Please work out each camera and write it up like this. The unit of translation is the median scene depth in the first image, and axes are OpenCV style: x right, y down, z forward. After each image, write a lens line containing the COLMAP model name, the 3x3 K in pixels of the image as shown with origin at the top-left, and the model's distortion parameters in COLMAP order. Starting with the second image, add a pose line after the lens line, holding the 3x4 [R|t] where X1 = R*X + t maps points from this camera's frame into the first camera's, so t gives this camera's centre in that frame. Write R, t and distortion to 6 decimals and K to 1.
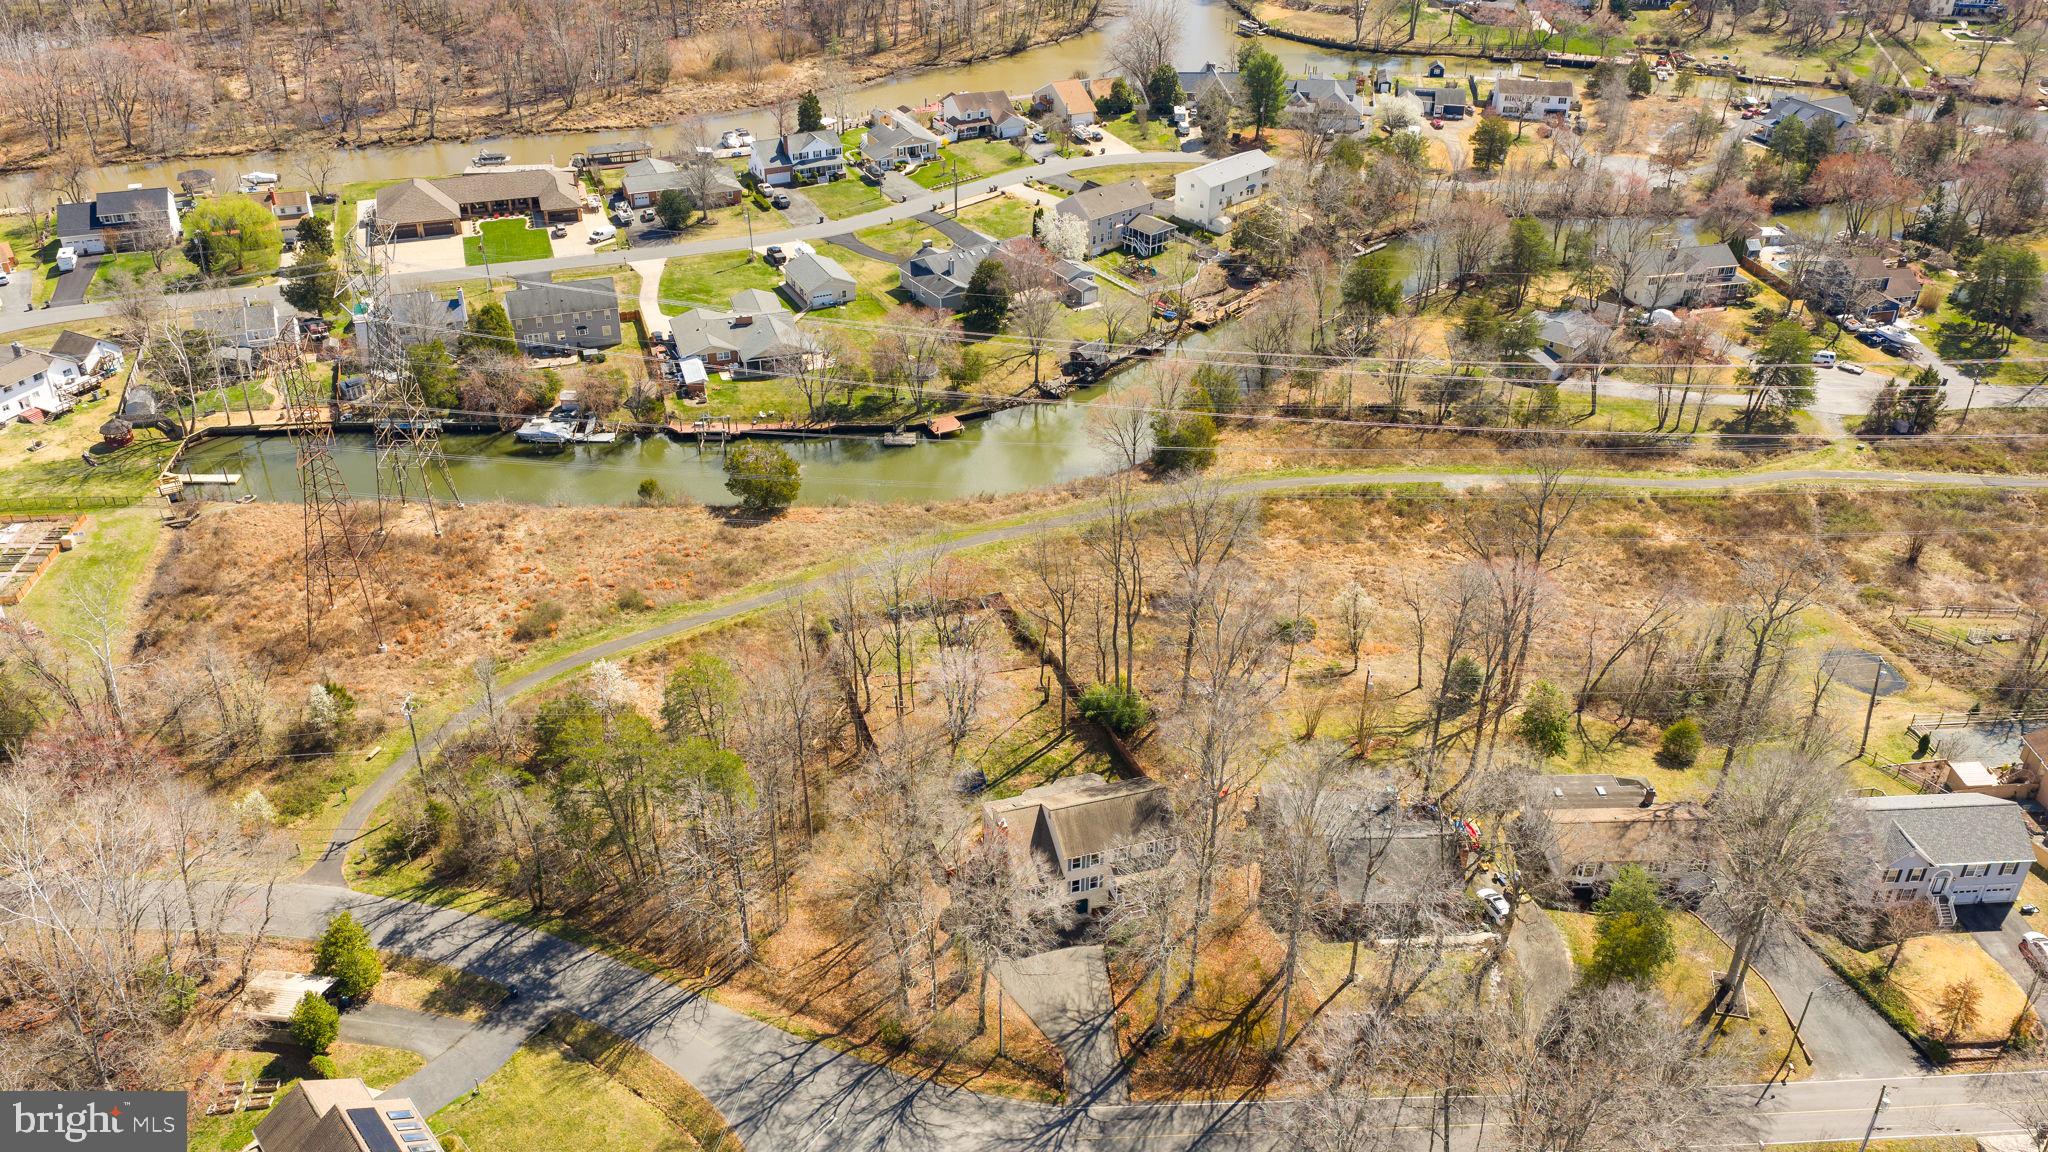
lens RADIAL K [[1689.9, 0, 1024.0], [0, 1689.9, 576.0], [0, 0, 1]] dist [0.030291, -0.061775]
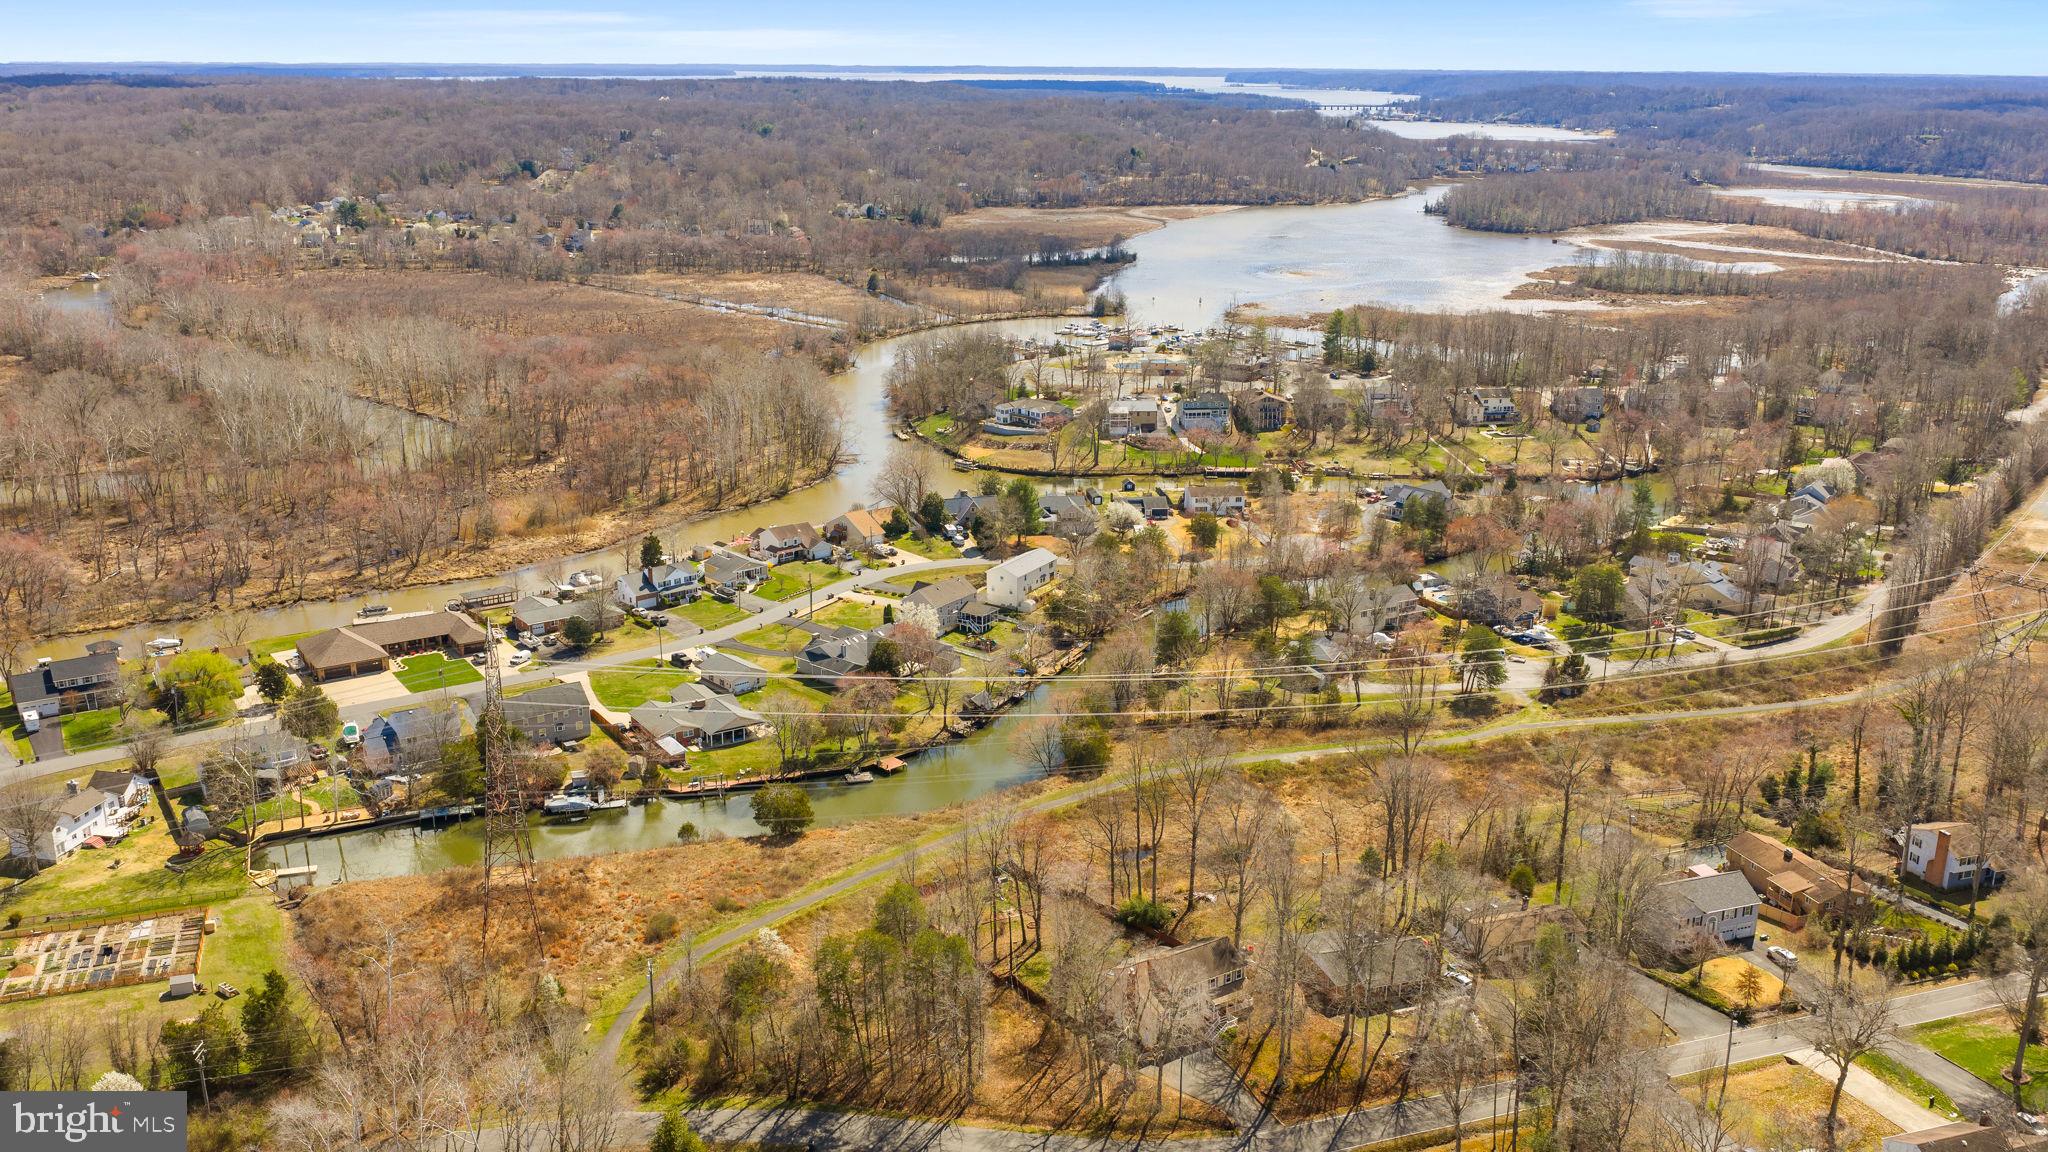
lens RADIAL K [[1735.4, 0, 1024.0], [0, 1735.4, 576.0], [0, 0, 1]] dist [0.034030, -0.068574]
pose [[0.963016, -0.079608, 0.257416, -0.223167], [0.143431, 0.960209, -0.239636, 0.081589], [-0.228097, 0.267695, 0.936115, -0.215907]]
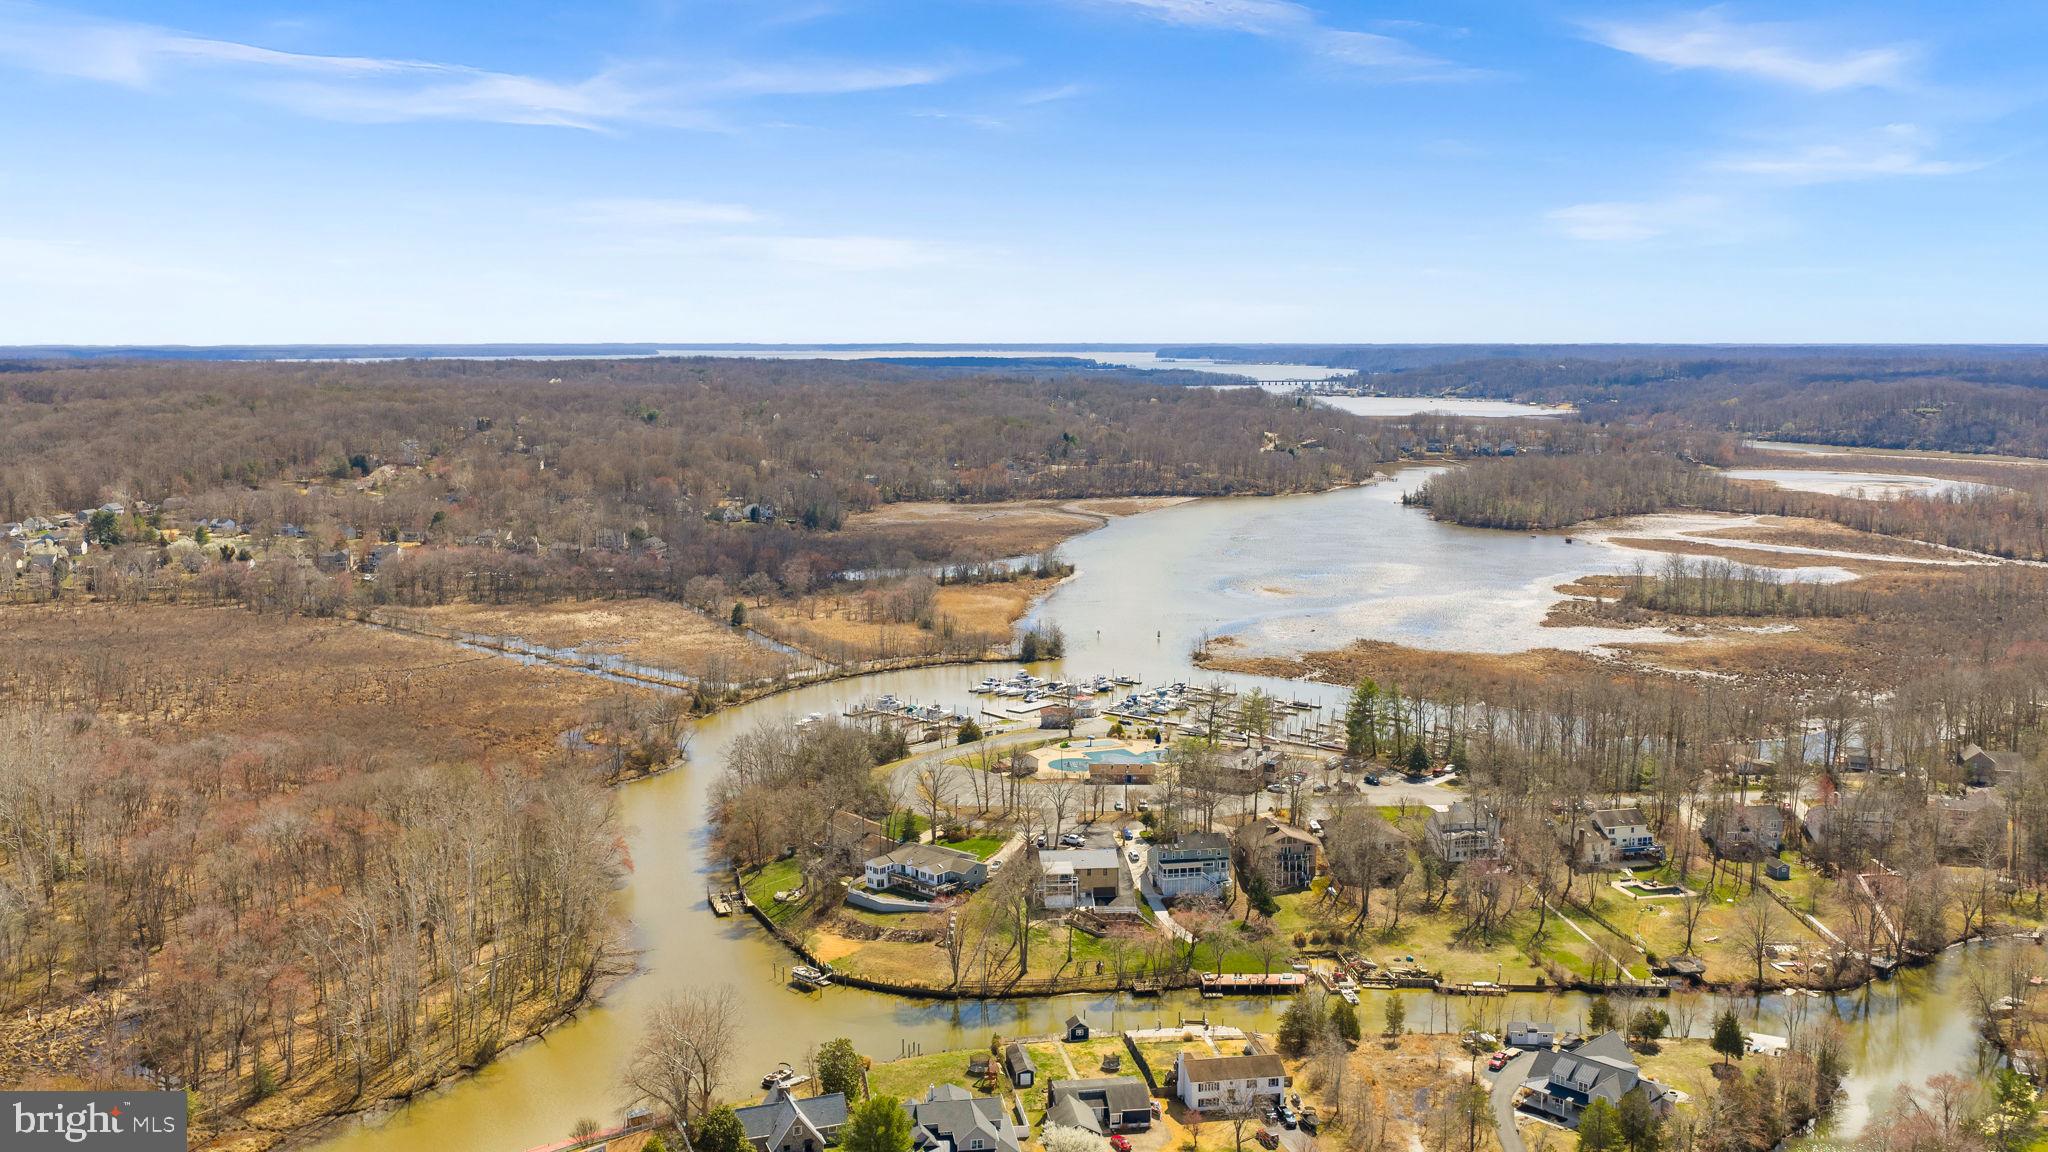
lens RADIAL K [[1788.5, 0, 1024.0], [0, 1788.5, 576.0], [0, 0, 1]] dist [0.038621, -0.086803]
pose [[0.951789, -0.050687, 0.302536, -0.006933], [0.169110, 0.909548, -0.379638, -0.251931], [-0.255929, 0.412497, 0.874269, 0.328928]]
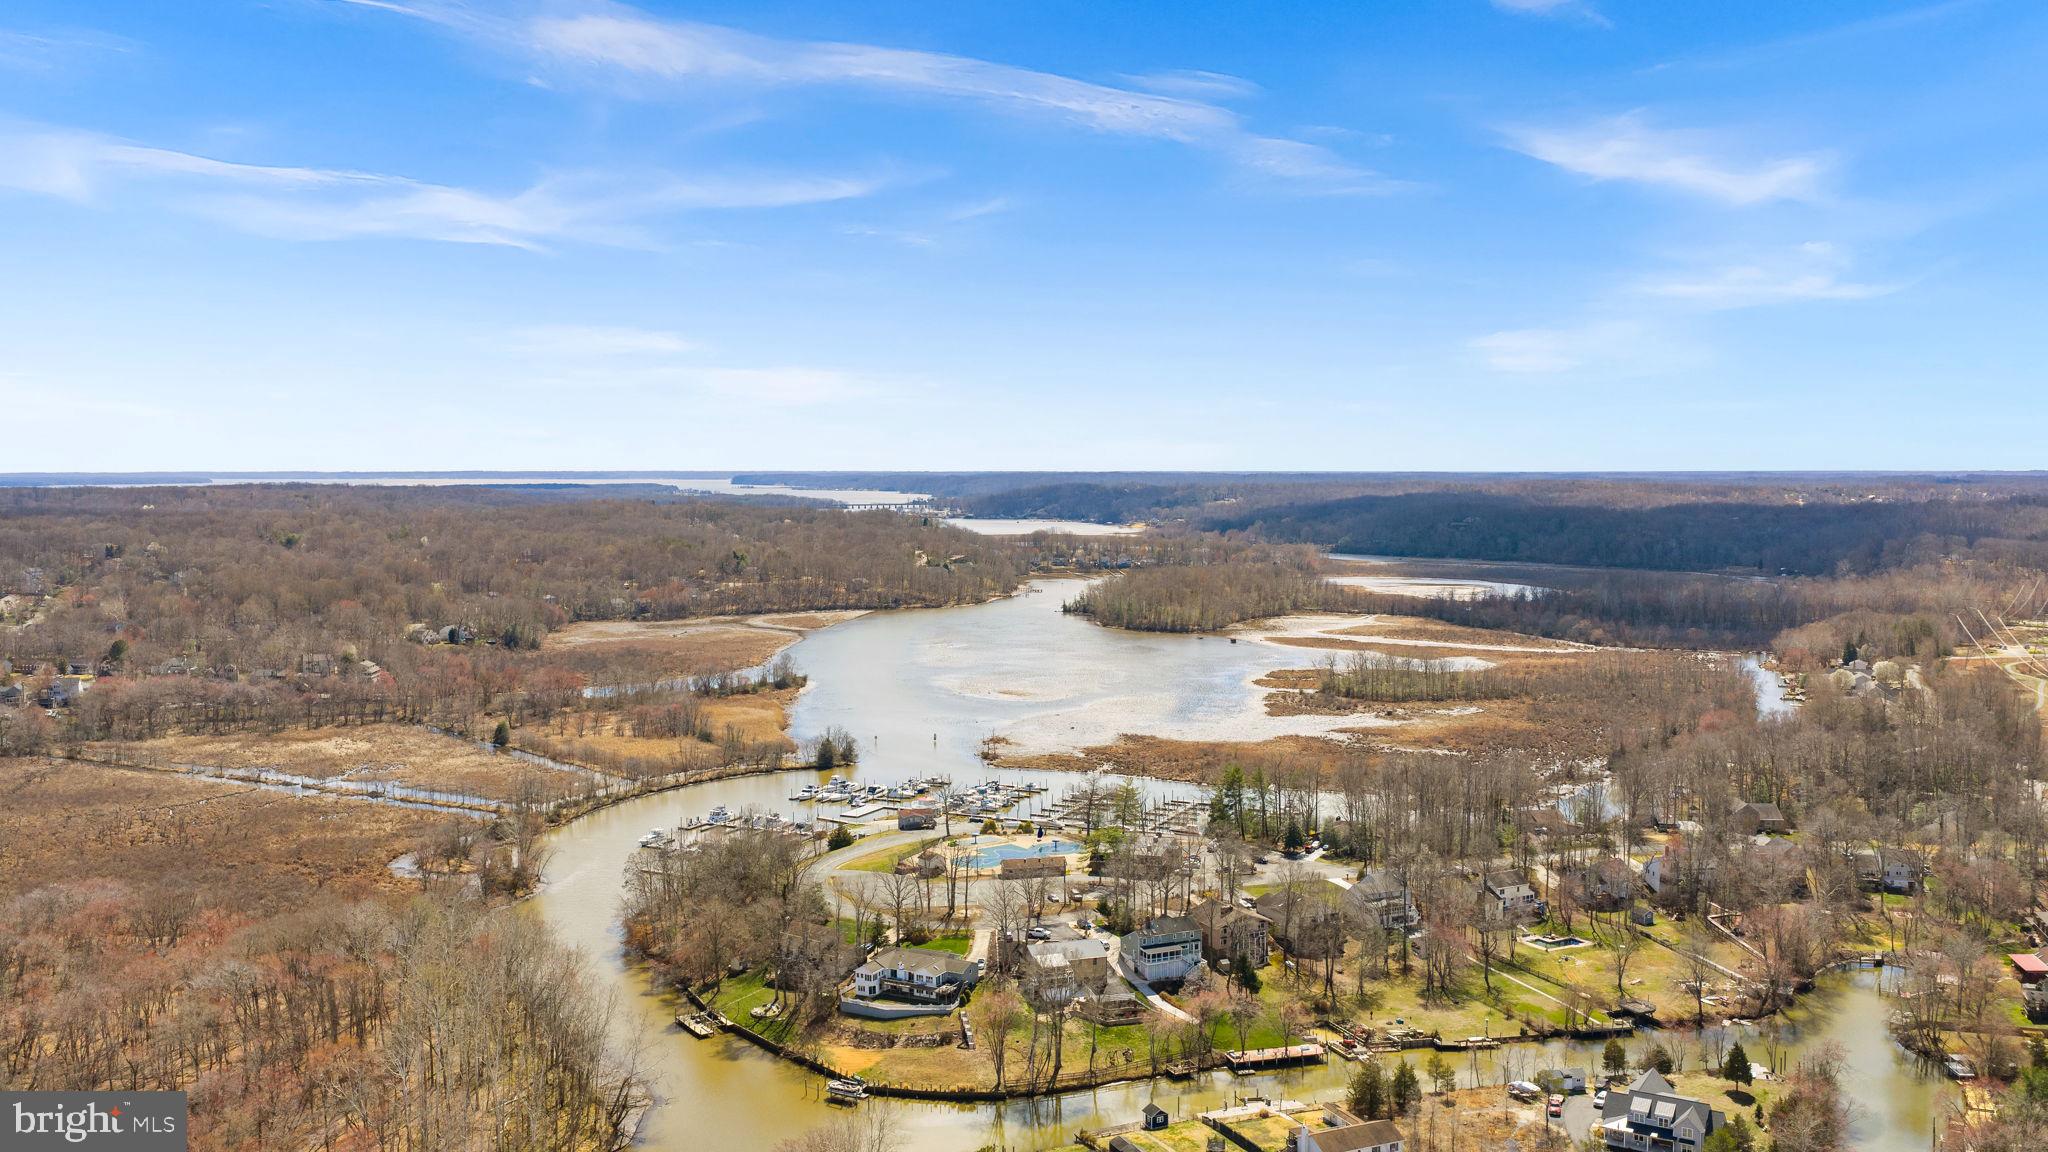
lens RADIAL K [[1689.9, 0, 1024.0], [0, 1689.9, 576.0], [0, 0, 1]] dist [0.030291, -0.061775]
pose [[0.845243, -0.045527, 0.532439, -0.258415], [0.288220, 0.877858, -0.382485, -0.324333], [-0.449992, 0.476753, 0.755125, 0.477183]]
